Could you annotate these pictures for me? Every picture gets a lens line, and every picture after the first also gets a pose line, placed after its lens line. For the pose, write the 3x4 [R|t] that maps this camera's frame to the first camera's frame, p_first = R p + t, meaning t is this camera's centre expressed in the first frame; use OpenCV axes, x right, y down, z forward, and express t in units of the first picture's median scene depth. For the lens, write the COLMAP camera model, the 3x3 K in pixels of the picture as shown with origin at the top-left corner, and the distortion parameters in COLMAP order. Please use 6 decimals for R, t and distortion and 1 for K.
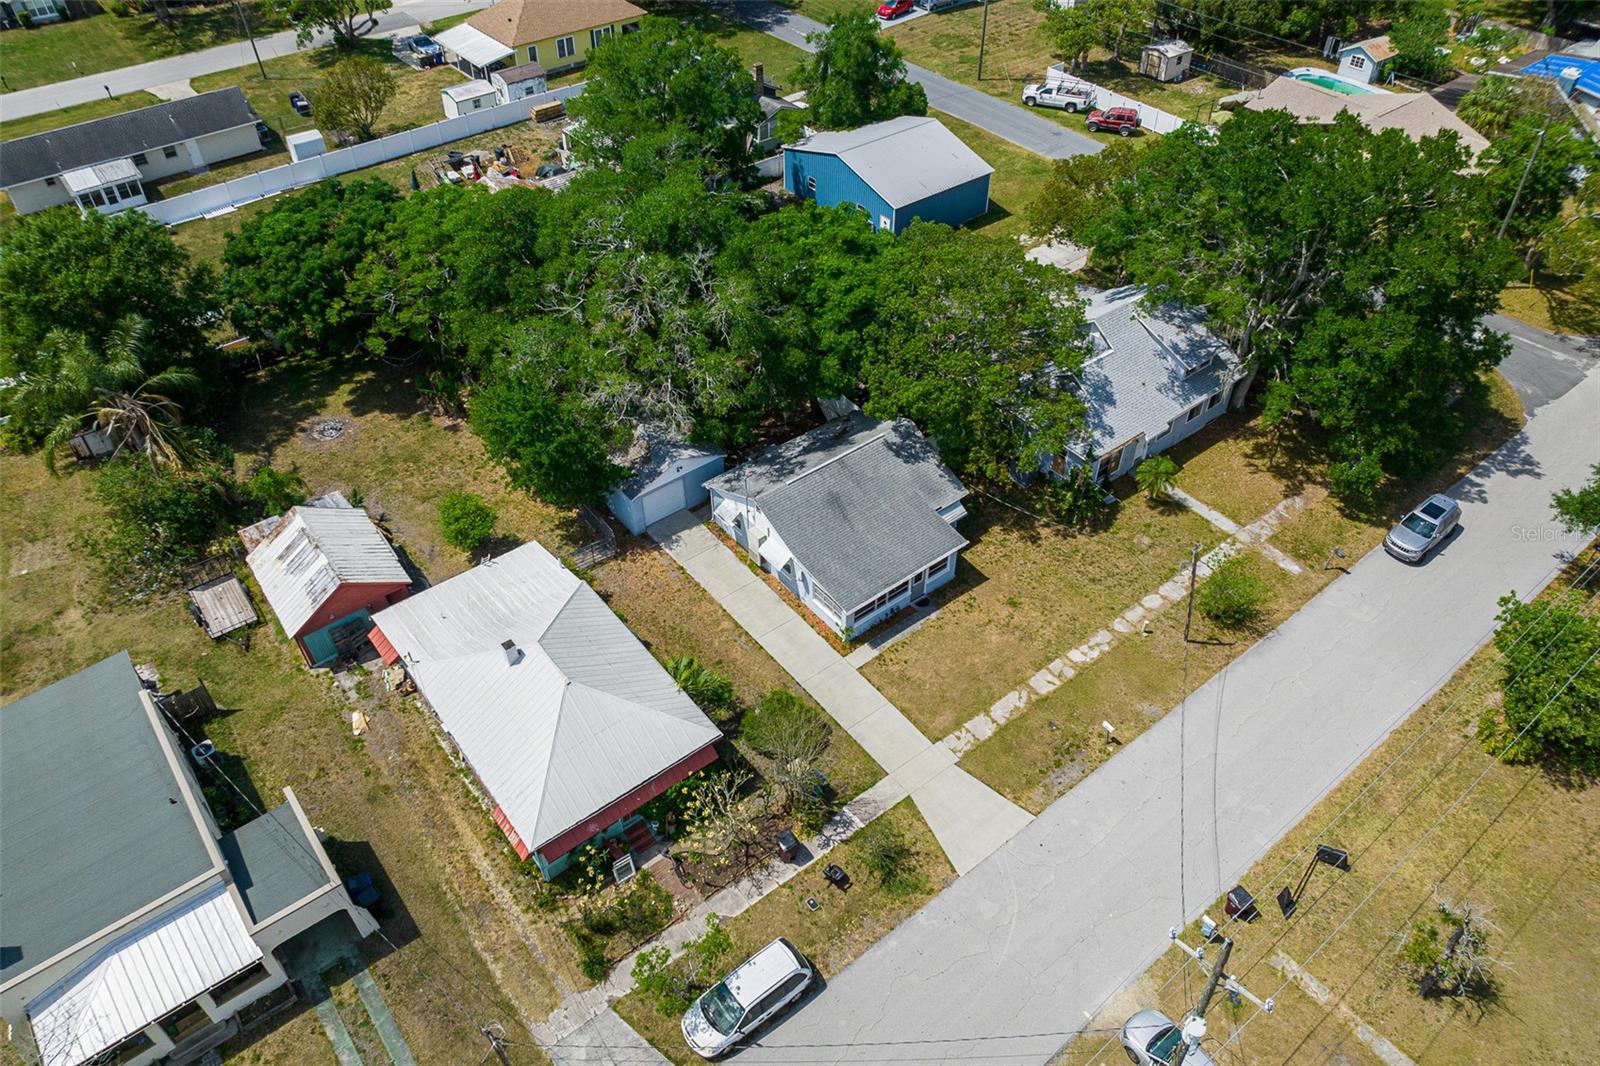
lens RADIAL K [[1146.5, 0, 798.1], [0, 1146.5, 500.4], [0, 0, 1]] dist [-0.029972, 0.002965]
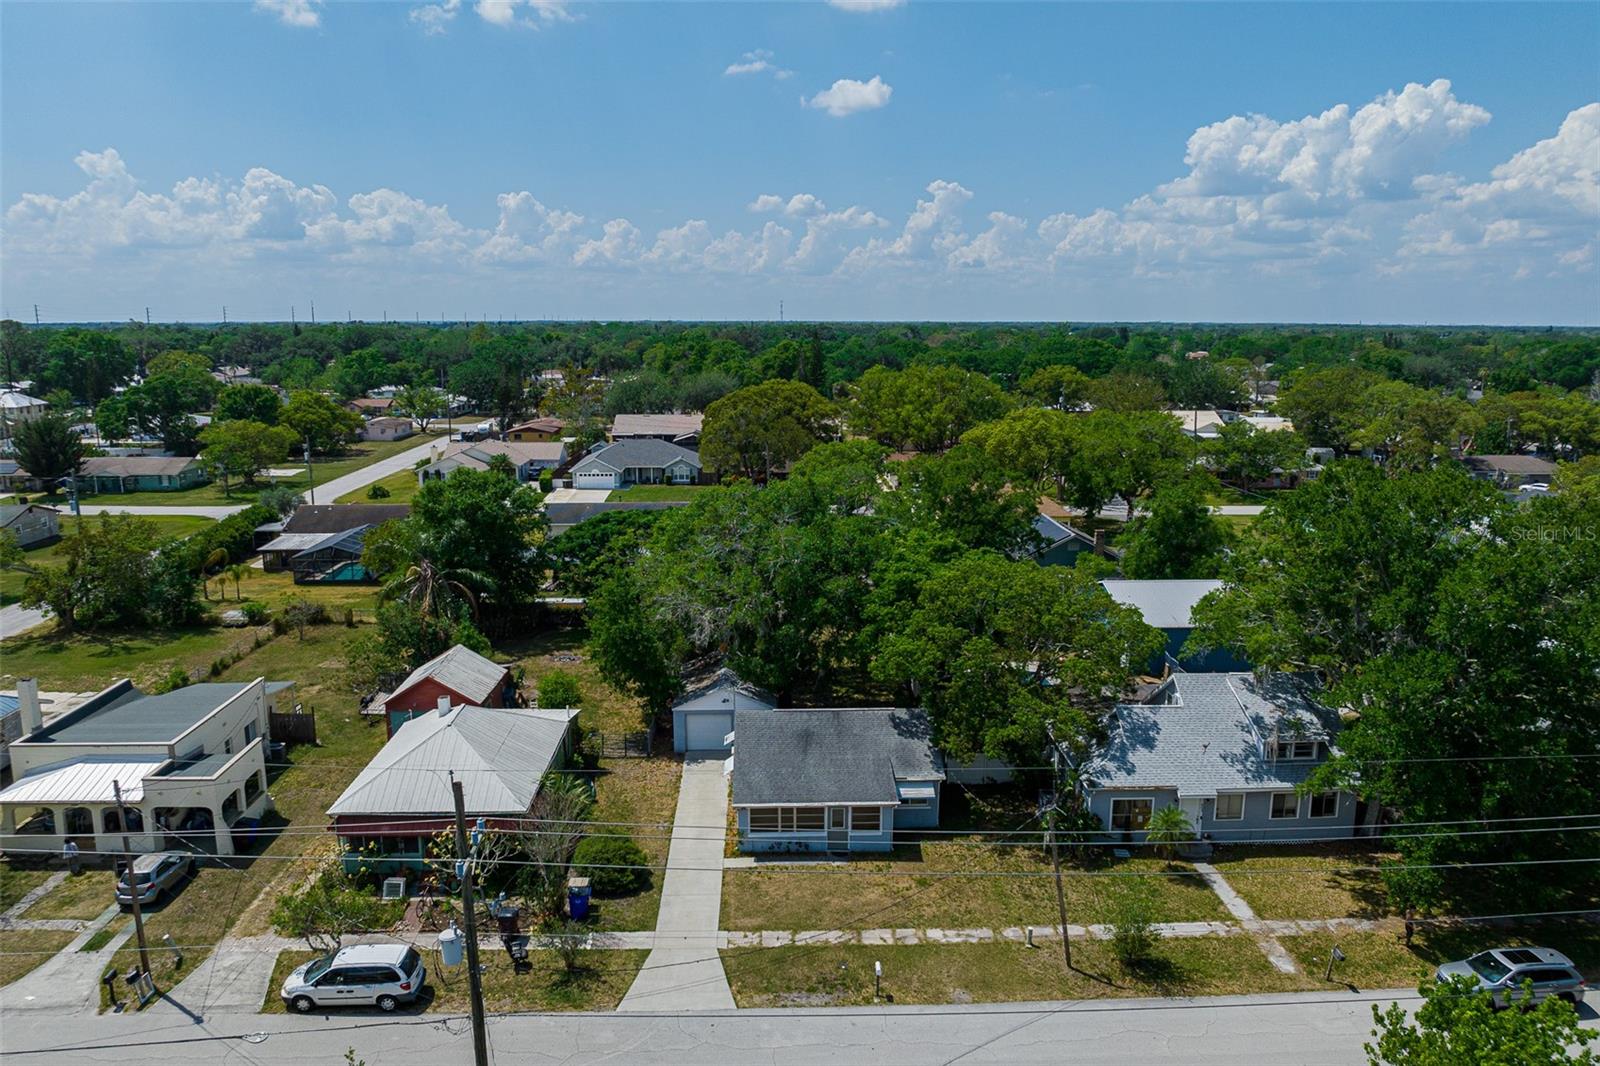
lens RADIAL K [[1146.5, 0, 798.1], [0, 1146.5, 500.4], [0, 0, 1]] dist [-0.029972, 0.002965]
pose [[0.810599, 0.096883, -0.577532, 0.595203], [-0.387589, 0.828054, -0.405094, 0.242006], [0.438980, 0.552214, 0.708771, 0.152144]]
